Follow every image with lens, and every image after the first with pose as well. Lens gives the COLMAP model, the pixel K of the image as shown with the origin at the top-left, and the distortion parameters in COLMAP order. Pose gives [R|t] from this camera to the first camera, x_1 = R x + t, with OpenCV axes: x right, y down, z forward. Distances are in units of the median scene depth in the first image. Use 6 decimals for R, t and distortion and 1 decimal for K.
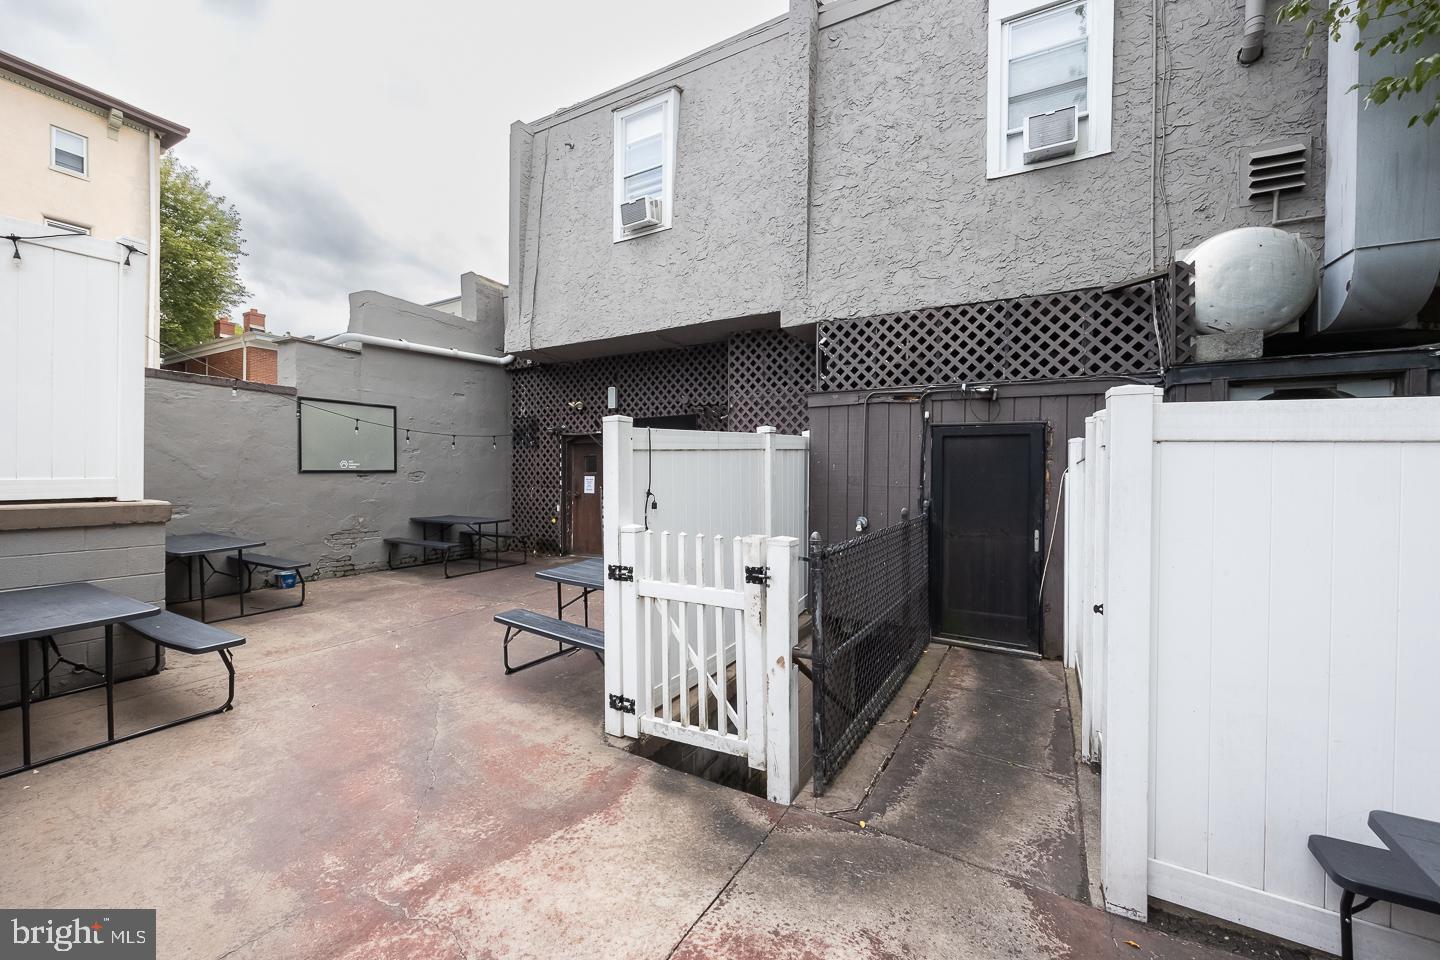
lens RADIAL K [[561.0, 0, 720.6], [0, 561.0, 483.4], [0, 0, 1]] dist [-0.006016, 0.001065]
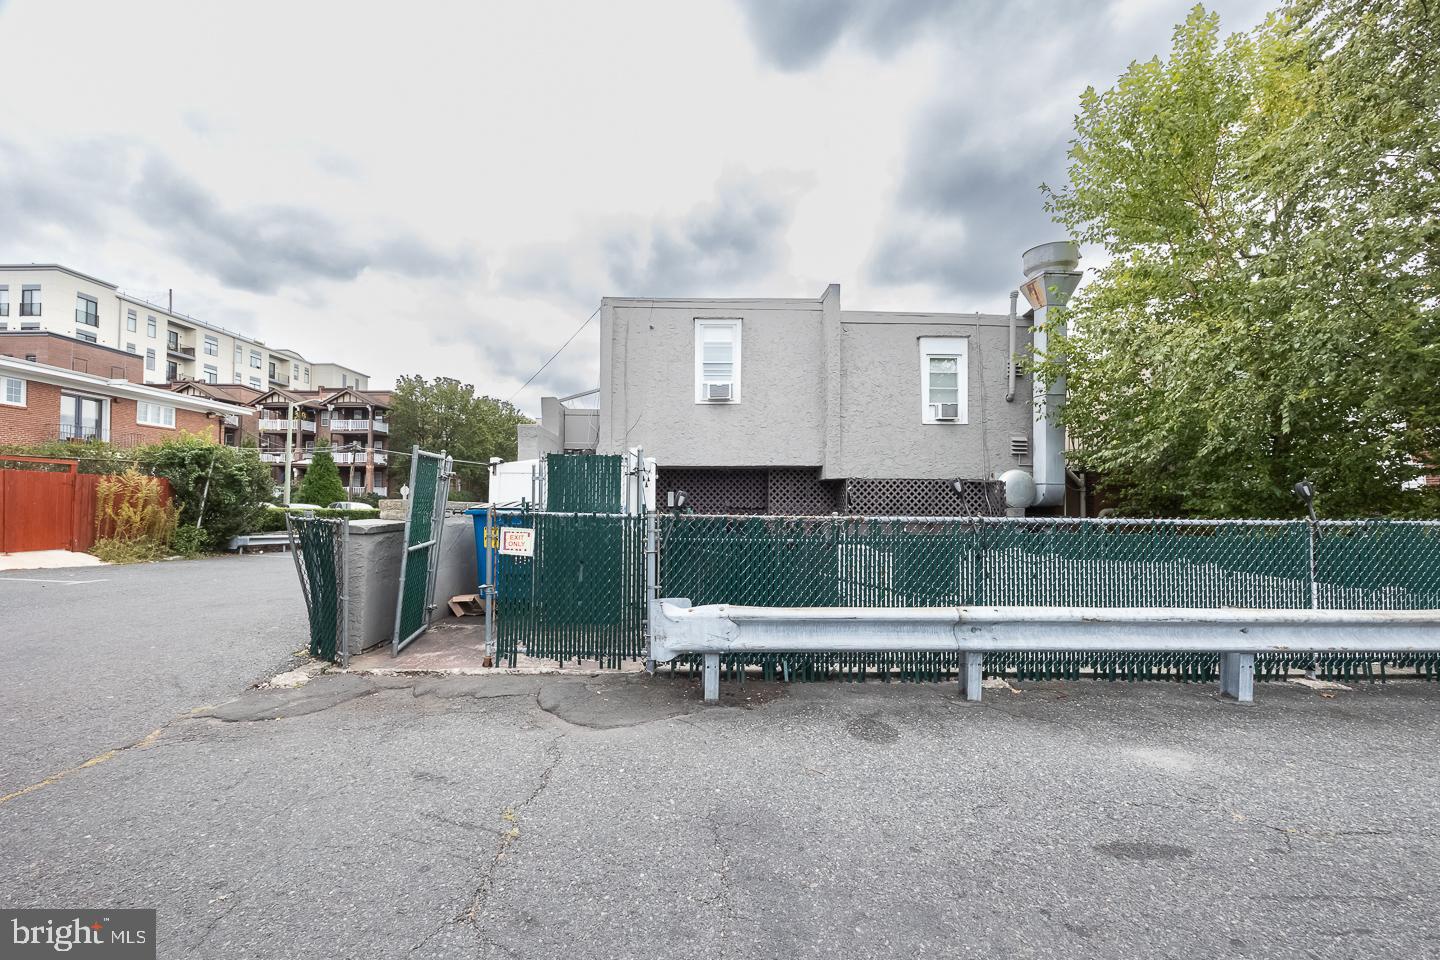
lens RADIAL K [[561.0, 0, 710.9], [0, 561.0, 495.5], [0, 0, 1]] dist [-0.006016, 0.001065]
pose [[0.868107, 0.001720, 0.496374, -1.219932], [0.009967, 0.999732, -0.020896, -0.194603], [-0.496277, 0.023088, 0.867857, -0.461163]]
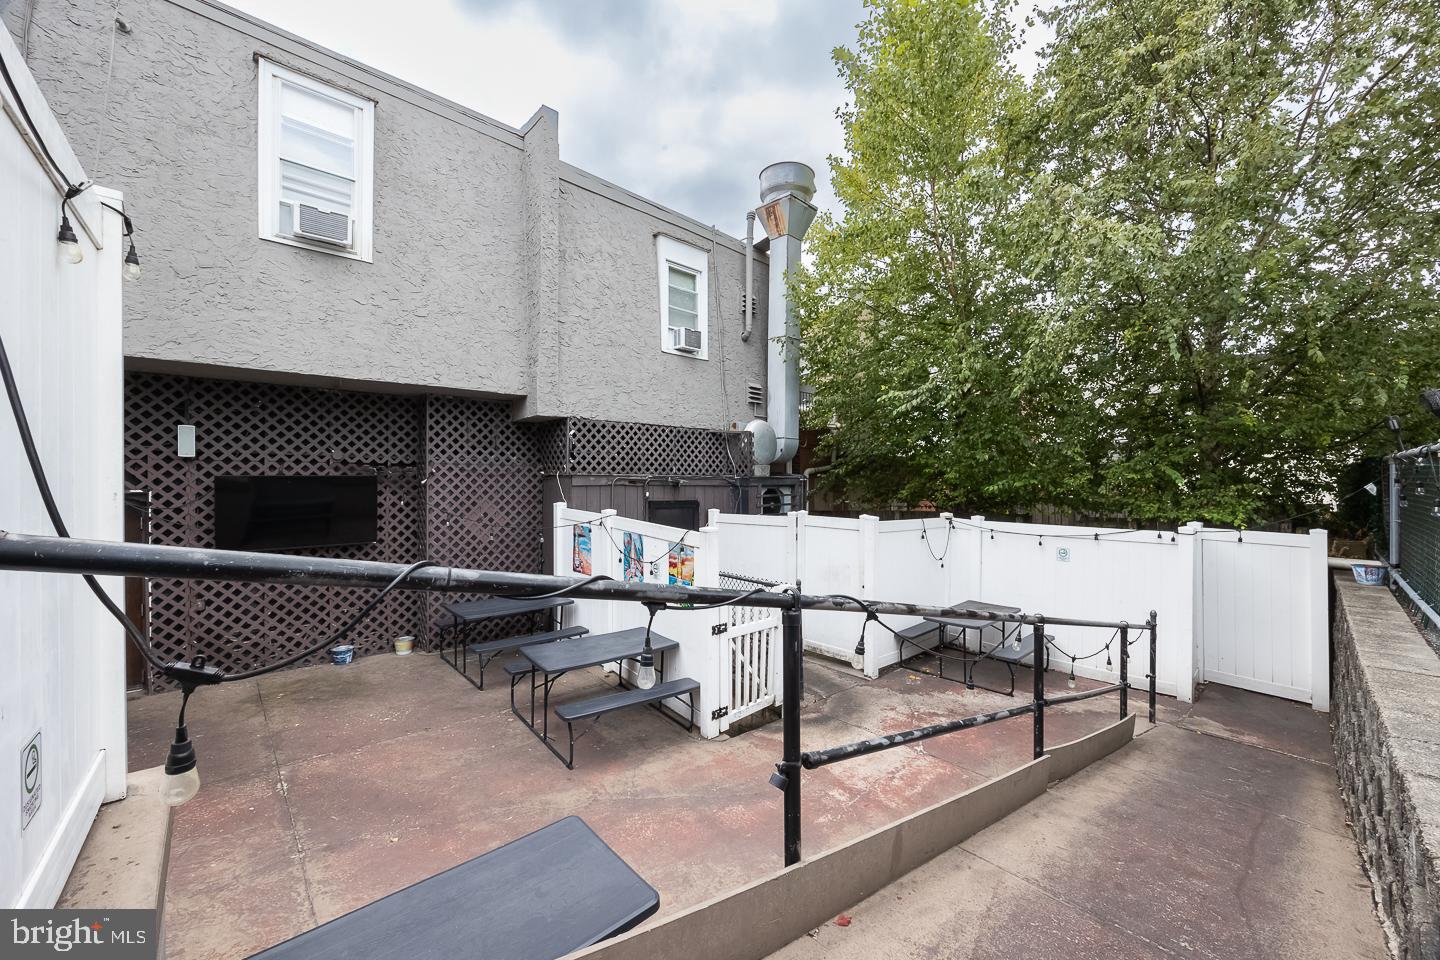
lens RADIAL K [[561.0, 0, 725.2], [0, 561.0, 480.3], [0, 0, 1]] dist [-0.006016, 0.001065]
pose [[0.303435, -0.008901, 0.952811, -0.936096], [0.016844, 0.999850, 0.003976, -0.146383], [-0.952703, 0.014842, 0.303539, 0.287871]]
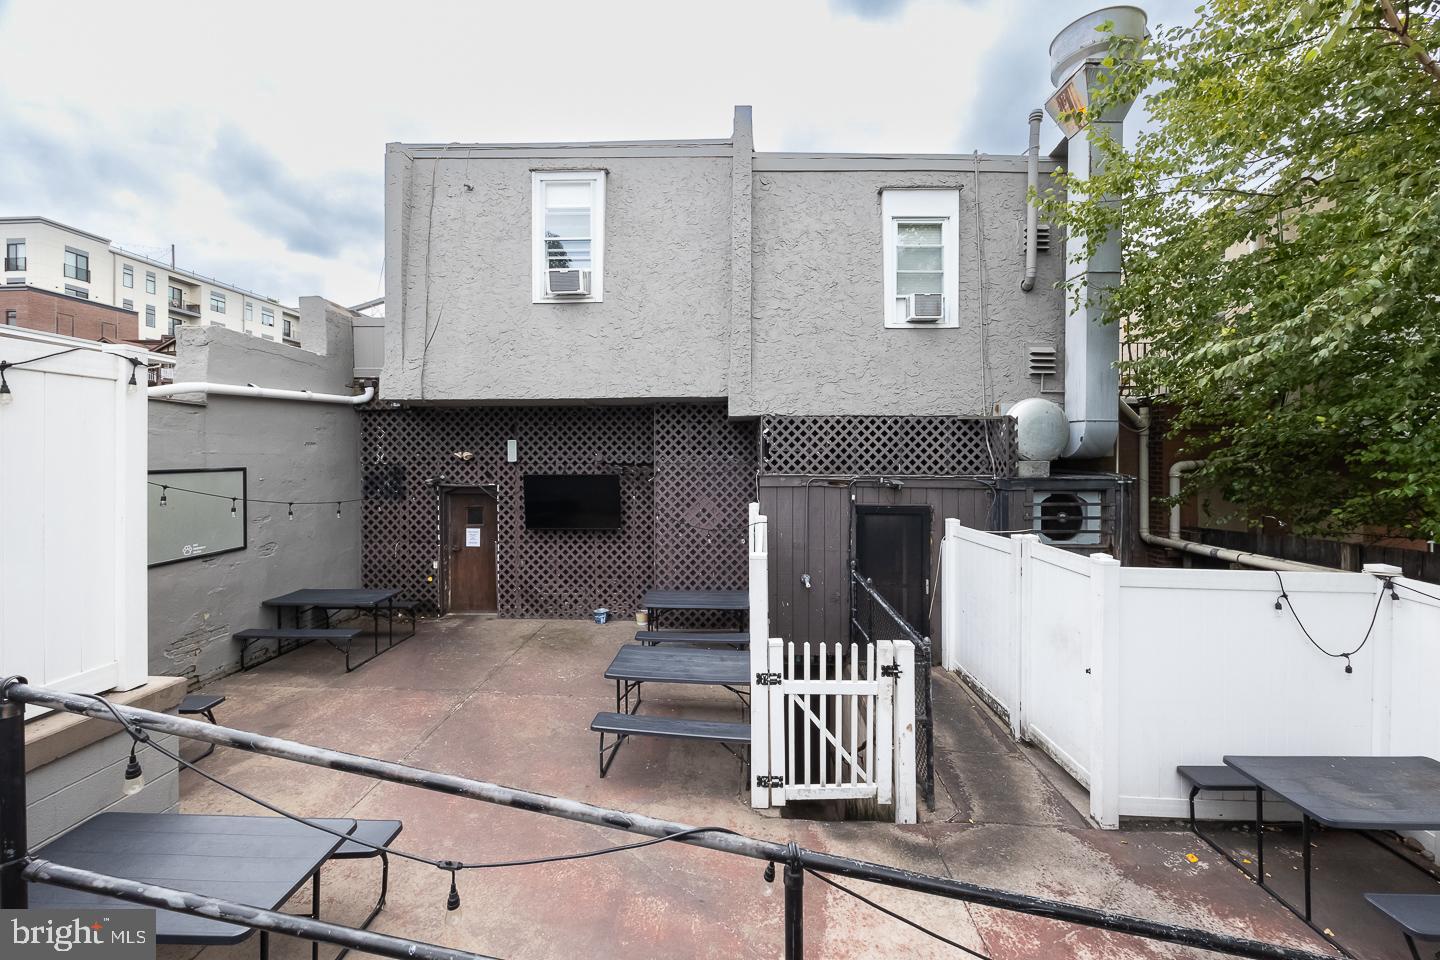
lens RADIAL K [[561.0, 0, 716.4], [0, 561.0, 462.3], [0, 0, 1]] dist [-0.006016, 0.001065]
pose [[0.886891, -0.011738, 0.461830, -0.488970], [0.014755, 0.999887, -0.002922, -0.185569], [-0.461743, 0.009406, 0.886964, -0.041145]]
